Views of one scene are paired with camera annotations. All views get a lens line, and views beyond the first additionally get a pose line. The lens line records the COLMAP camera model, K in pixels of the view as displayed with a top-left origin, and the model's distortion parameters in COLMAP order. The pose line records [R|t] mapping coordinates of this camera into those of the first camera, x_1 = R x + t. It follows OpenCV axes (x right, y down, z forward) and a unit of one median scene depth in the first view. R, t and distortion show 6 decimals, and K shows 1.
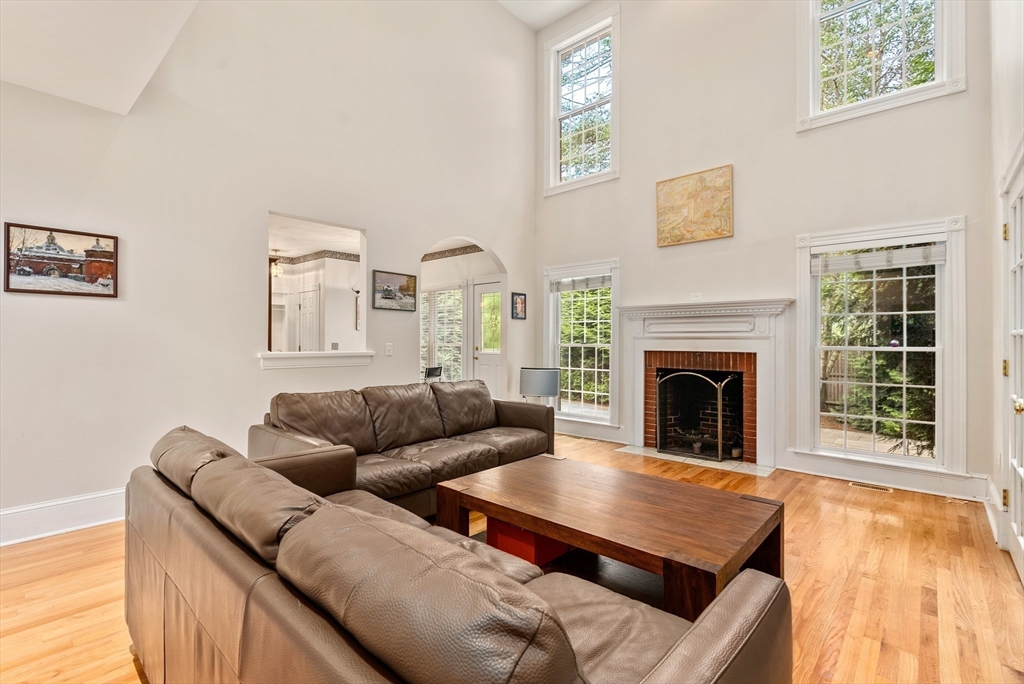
lens RADIAL K [[471.3, 0, 513.5], [0, 471.3, 343.2], [0, 0, 1]] dist [-0.011289, 0.004387]
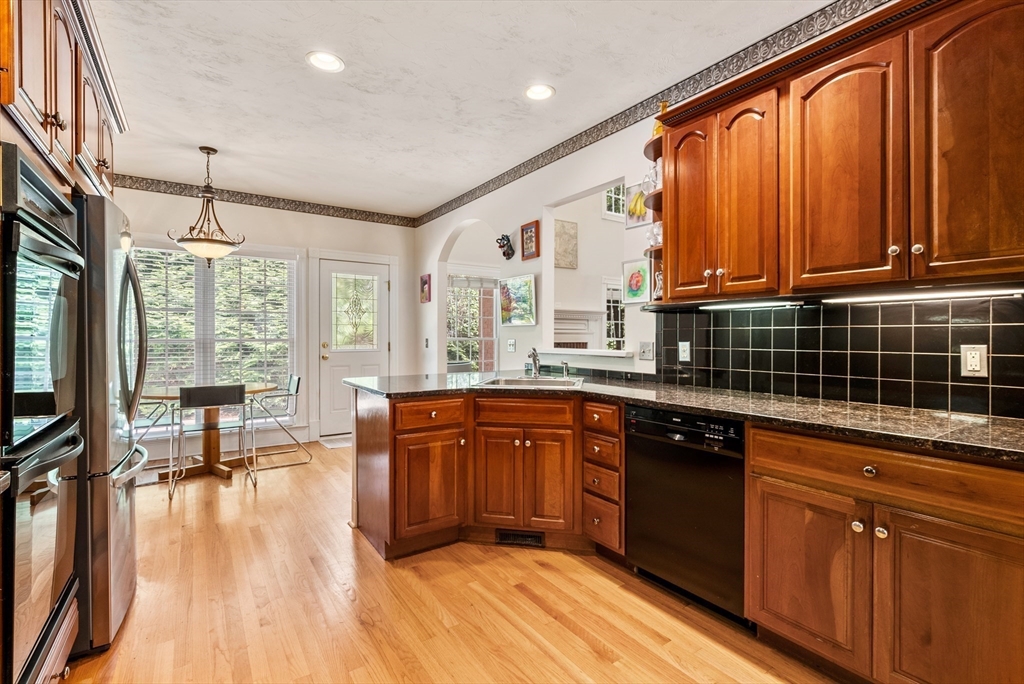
lens RADIAL K [[471.3, 0, 514.4], [0, 471.3, 338.3], [0, 0, 1]] dist [-0.011289, 0.004387]
pose [[0.224540, -0.010461, 0.974409, -1.092280], [0.002048, 0.999945, 0.010263, -0.011763], [-0.974463, -0.000308, 0.224549, 0.829287]]
